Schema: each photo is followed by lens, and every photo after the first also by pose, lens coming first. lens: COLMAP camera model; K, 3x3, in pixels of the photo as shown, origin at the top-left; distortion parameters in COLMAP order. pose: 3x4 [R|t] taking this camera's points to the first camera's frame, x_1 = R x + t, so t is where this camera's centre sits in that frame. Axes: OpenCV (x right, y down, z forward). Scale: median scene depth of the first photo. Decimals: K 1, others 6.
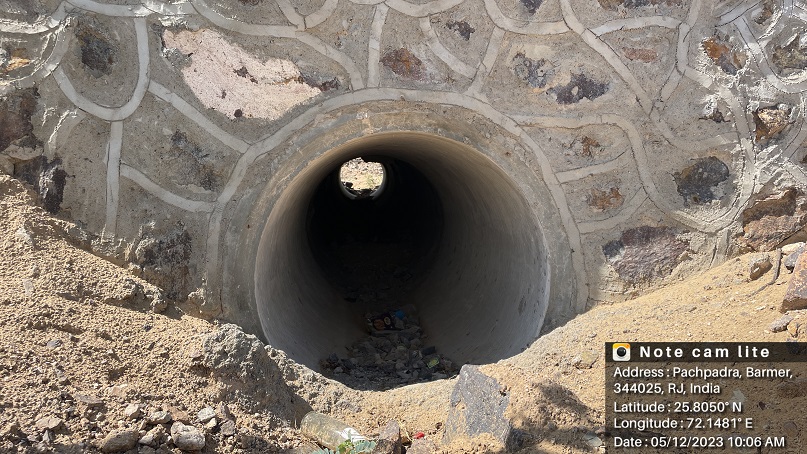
lens RADIAL K [[618.9, 0, 406.9], [0, 618.9, 231.1], [0, 0, 1]] dist [0.066663, -0.087634]
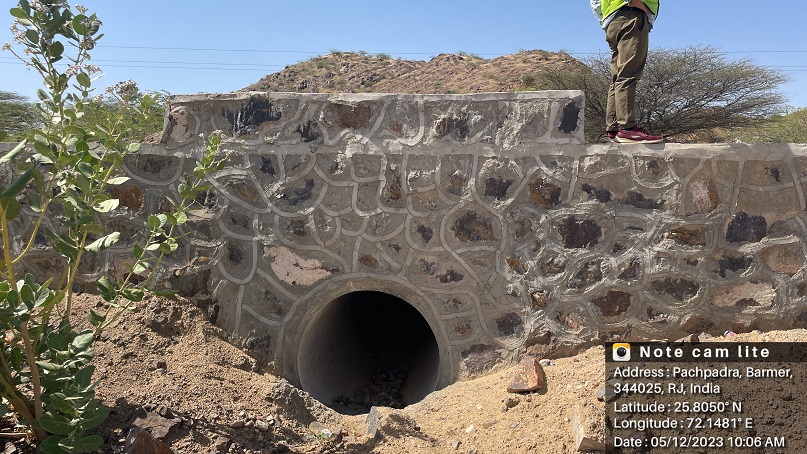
lens RADIAL K [[618.9, 0, 405.7], [0, 618.9, 227.5], [0, 0, 1]] dist [0.066663, -0.087634]
pose [[0.986998, 0.033626, -0.157177, 0.460854], [-0.042080, 0.997823, -0.050770, -0.287764], [0.155128, 0.056724, 0.986265, -1.122835]]
